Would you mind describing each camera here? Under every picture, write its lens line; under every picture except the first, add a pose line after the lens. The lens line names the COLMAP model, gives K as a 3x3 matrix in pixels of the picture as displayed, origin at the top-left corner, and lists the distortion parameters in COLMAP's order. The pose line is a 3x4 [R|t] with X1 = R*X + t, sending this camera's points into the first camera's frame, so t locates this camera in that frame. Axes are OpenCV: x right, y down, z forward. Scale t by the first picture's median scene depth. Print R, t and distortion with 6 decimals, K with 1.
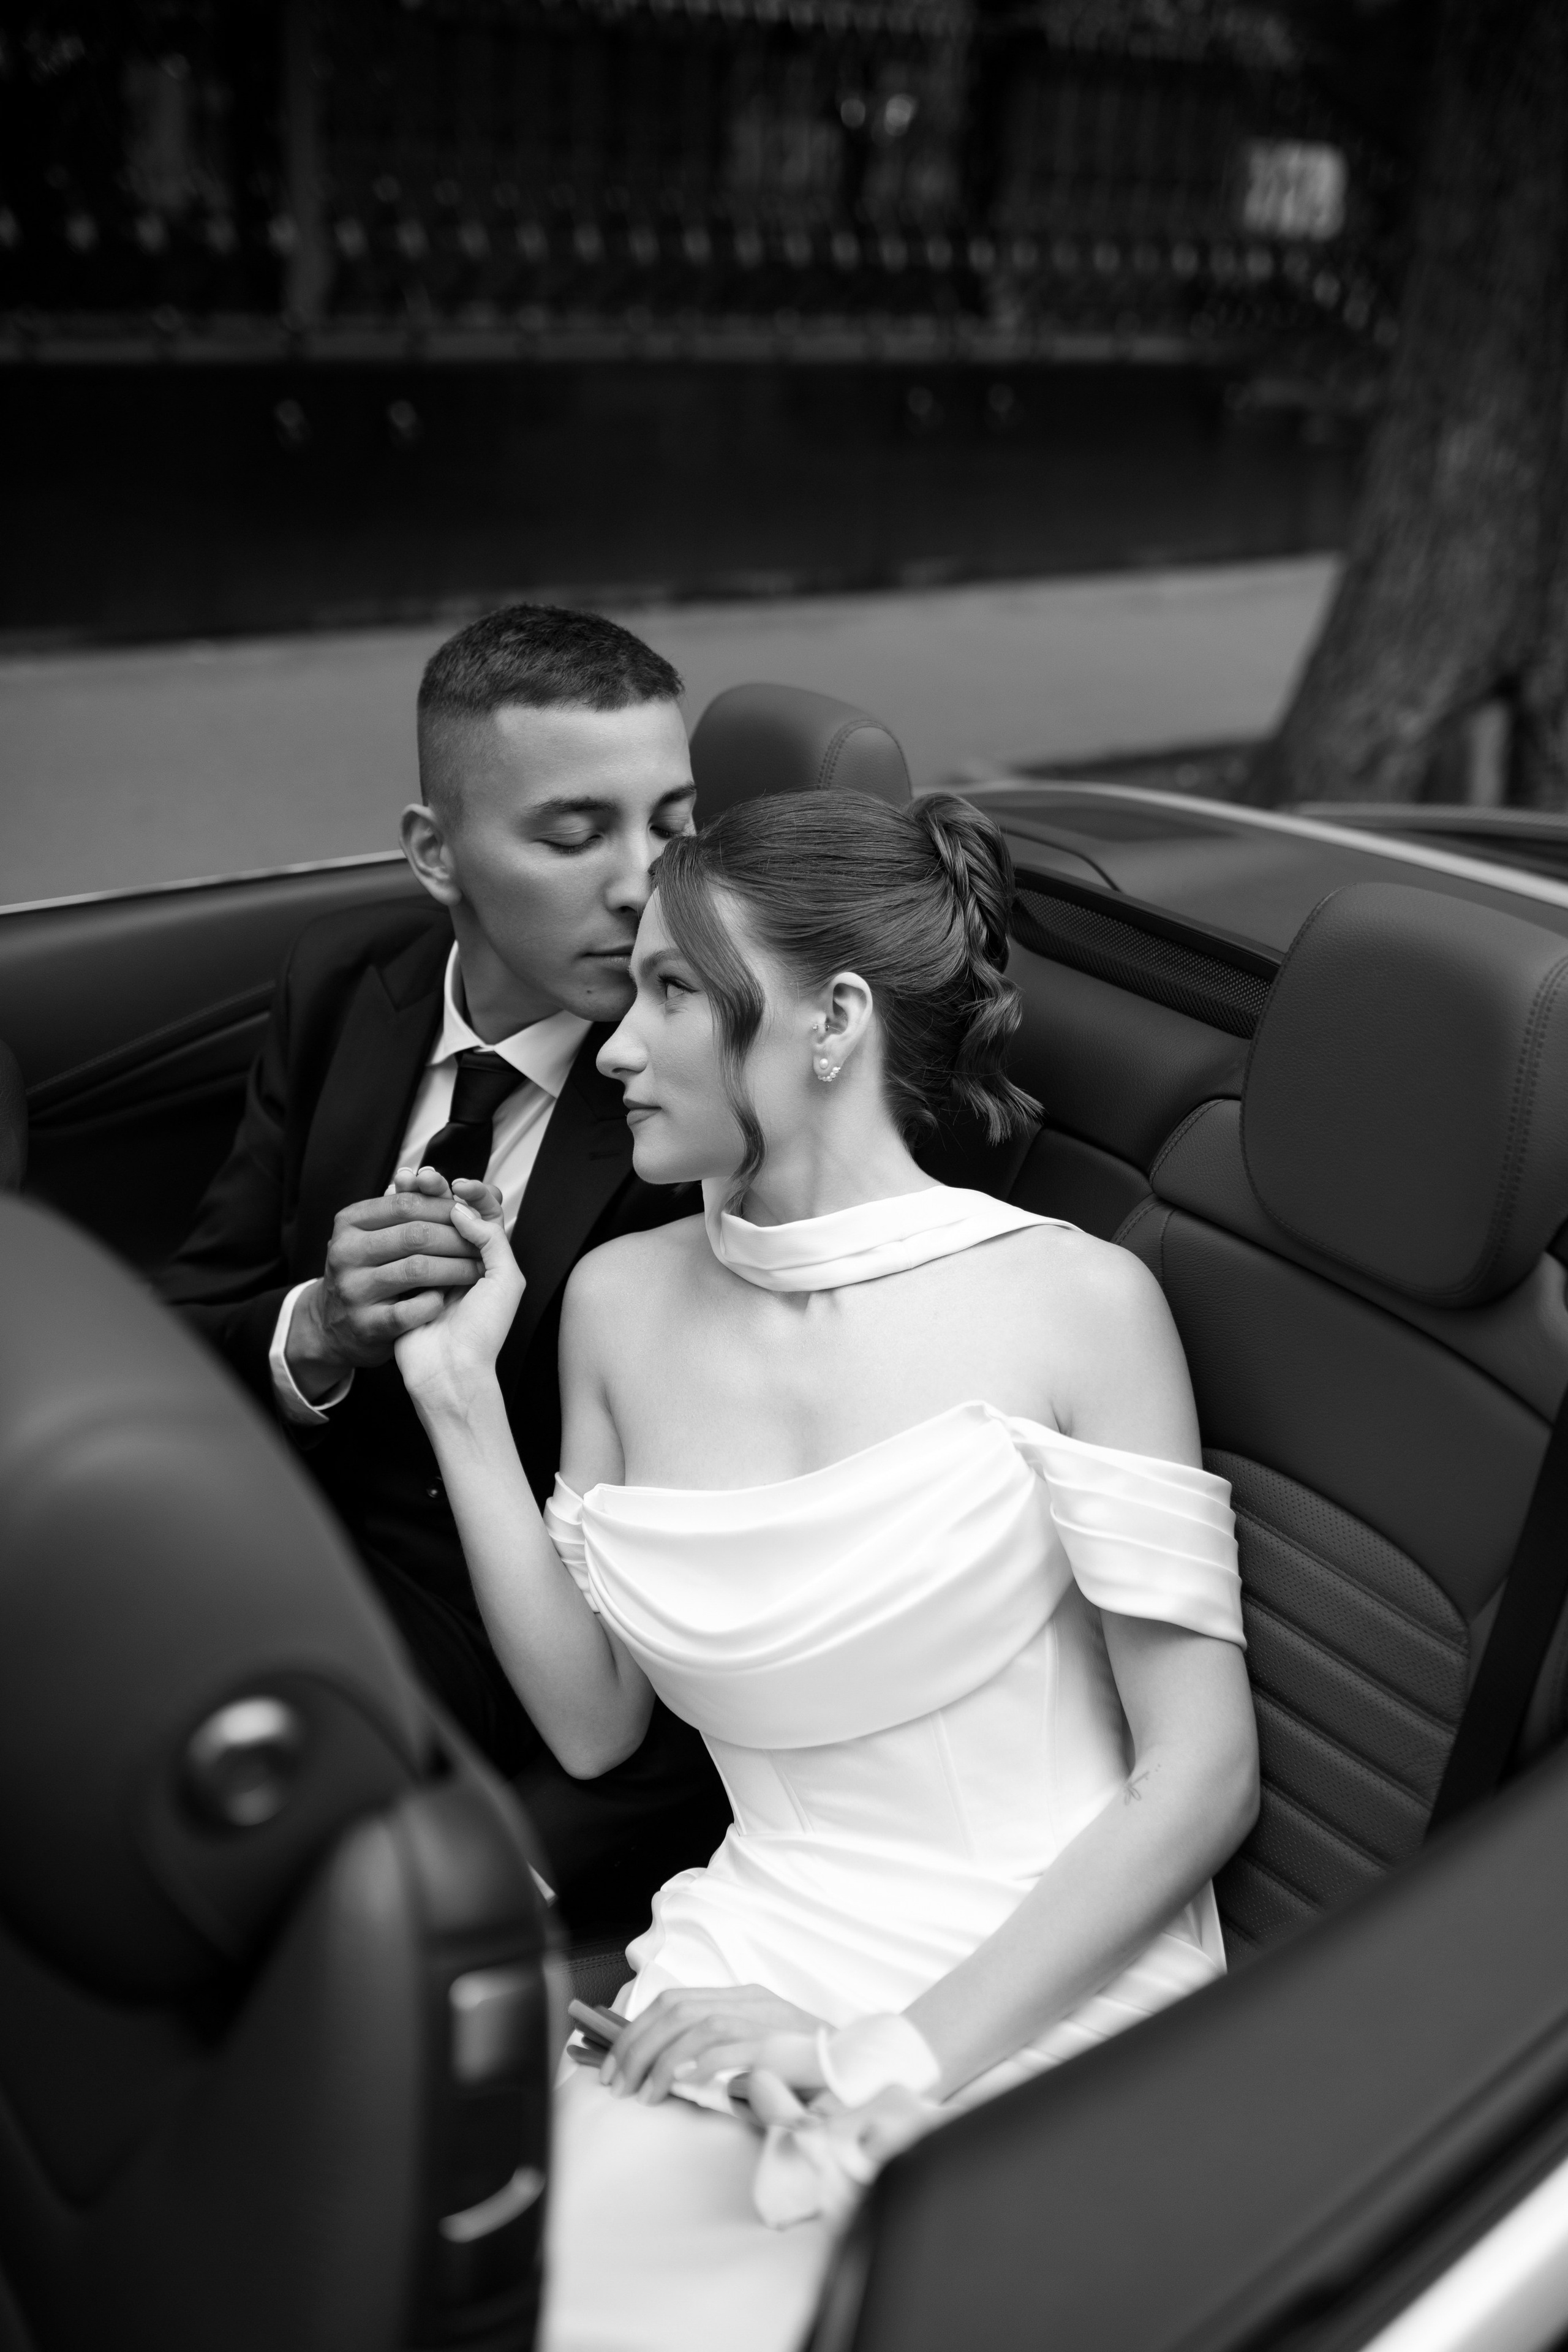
lens RADIAL K [[2172.2, 0, 783.1], [0, 2172.2, 1180.6], [0, 0, 1]] dist [-0.025117, 0.000000]
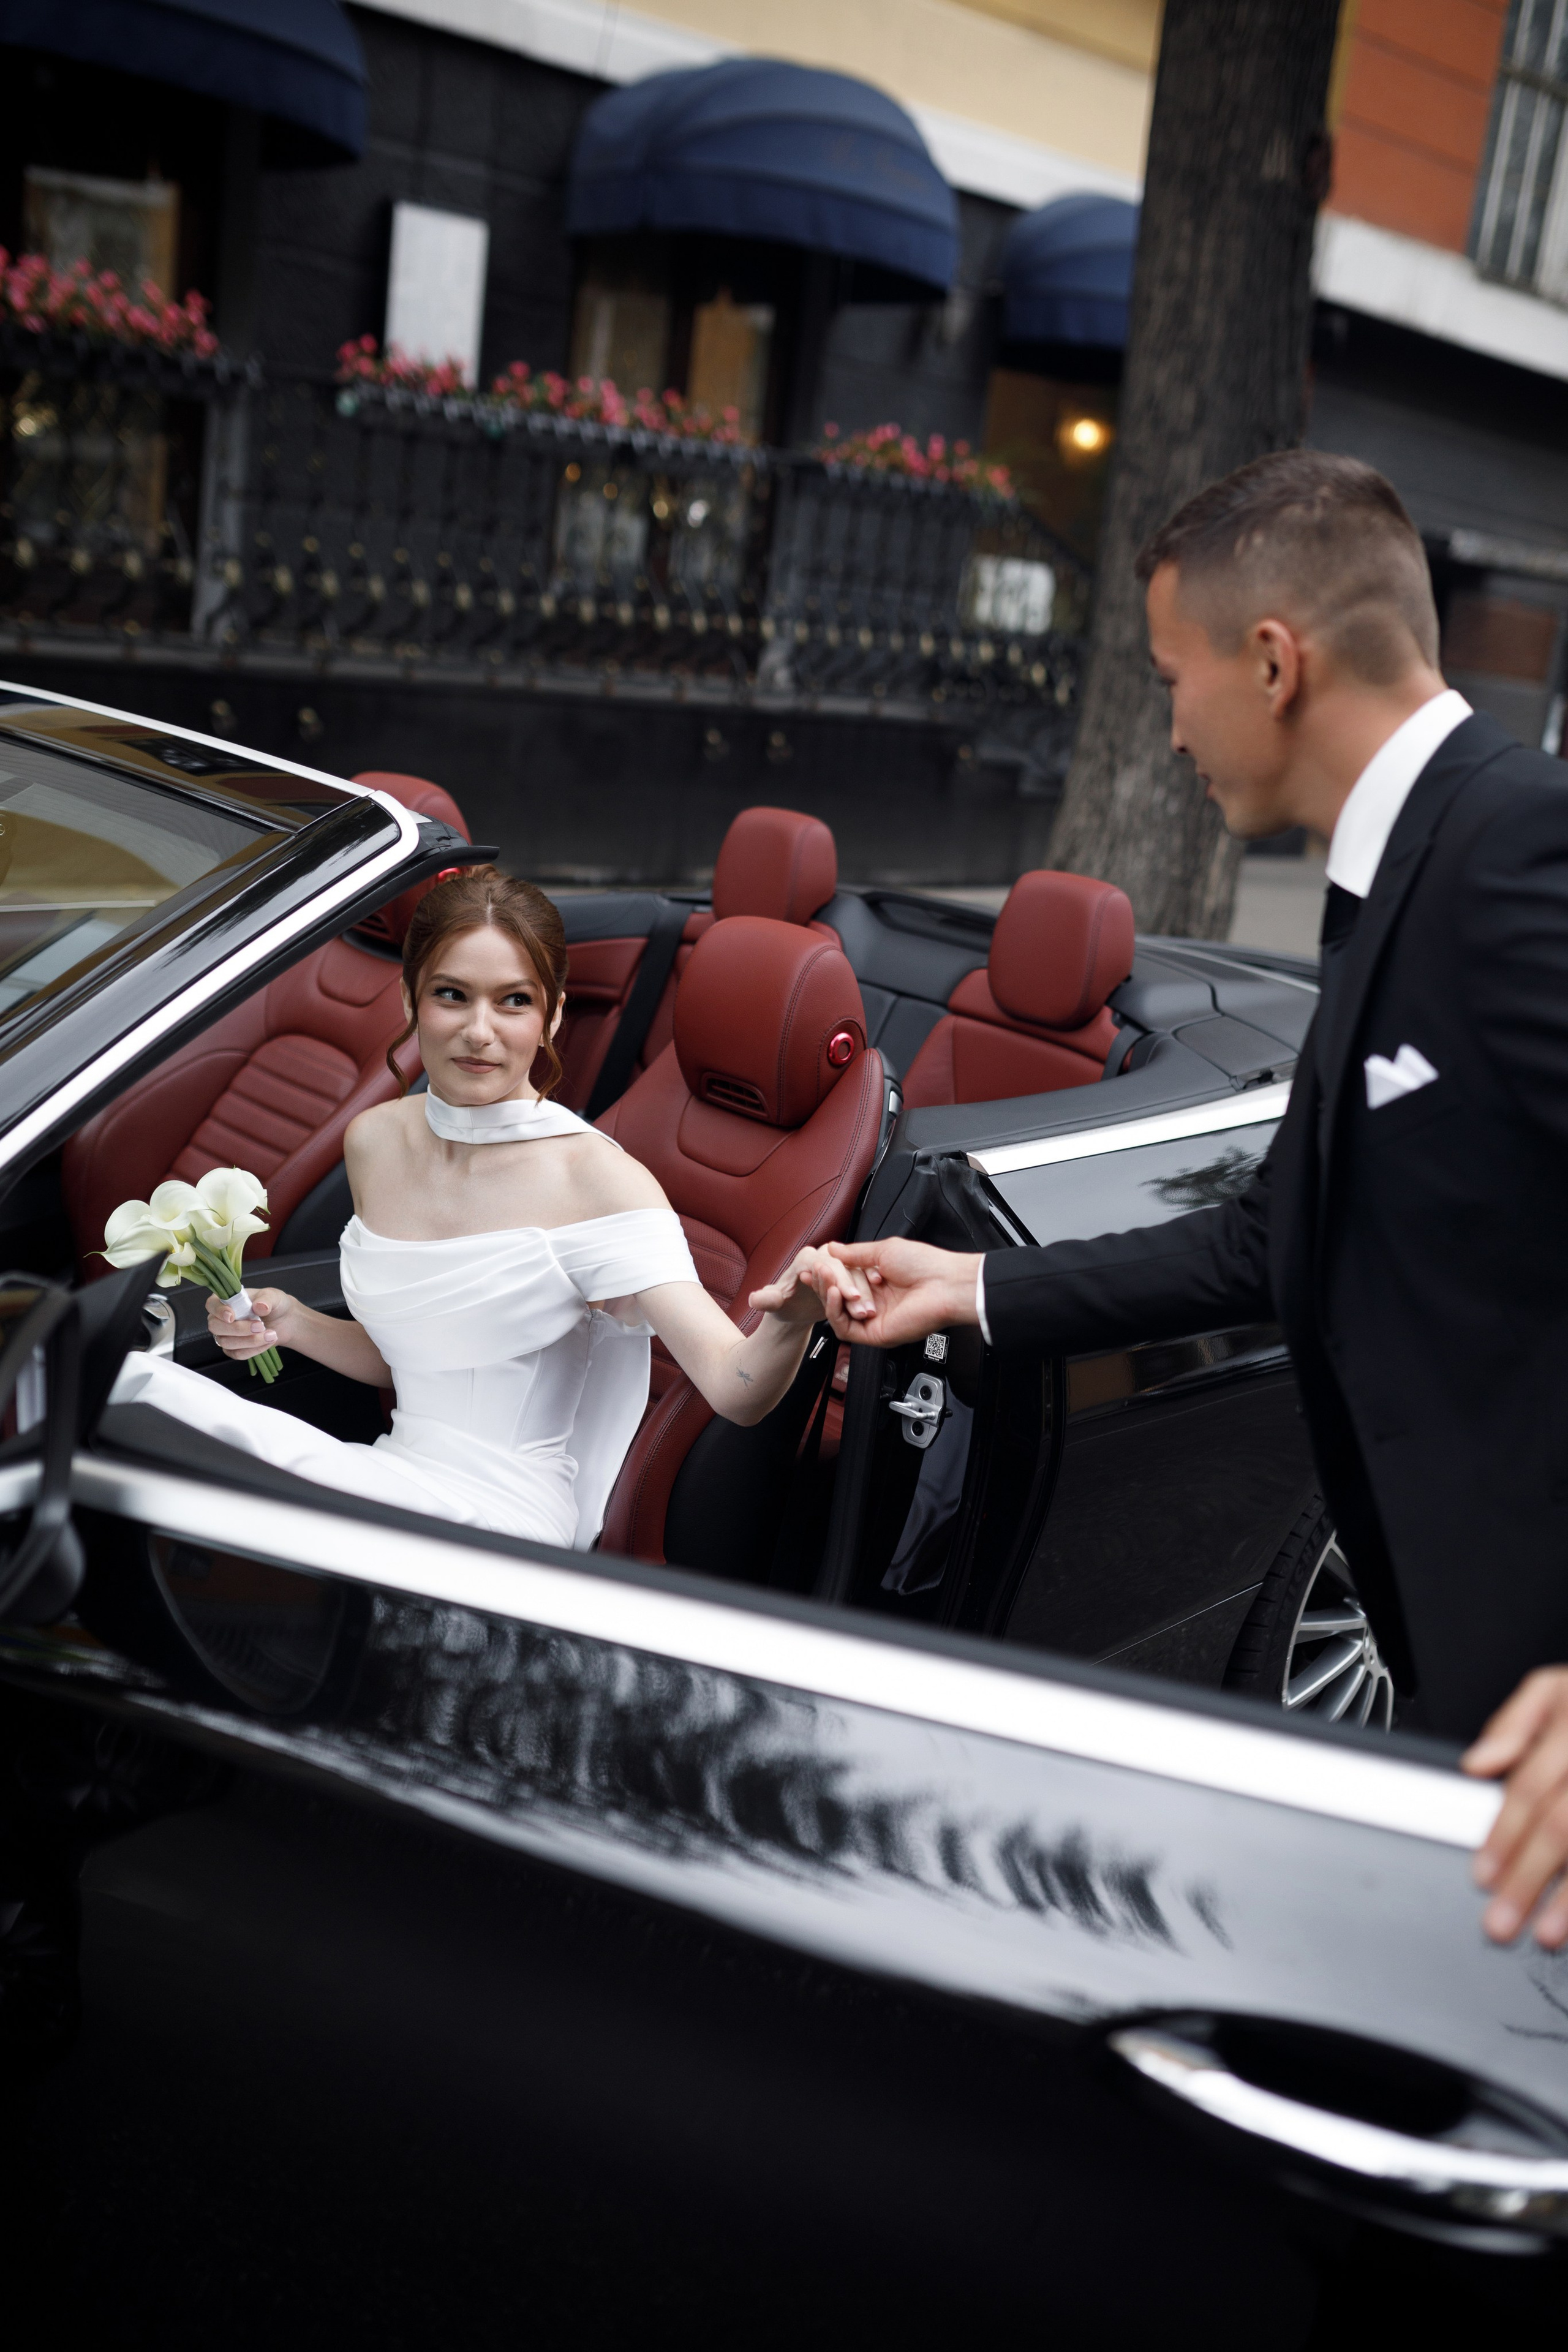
lens RADIAL K [[2172.2, 0, 775.8], [0, 2172.2, 1181.4], [0, 0, 1]] dist [-0.025117, 0.000000]
pose [[0.991491, 0.043015, 0.122860, -0.049205], [-0.023965, 0.988010, -0.152517, 0.088585], [-0.127947, 0.148275, 0.980635, -0.205046]]
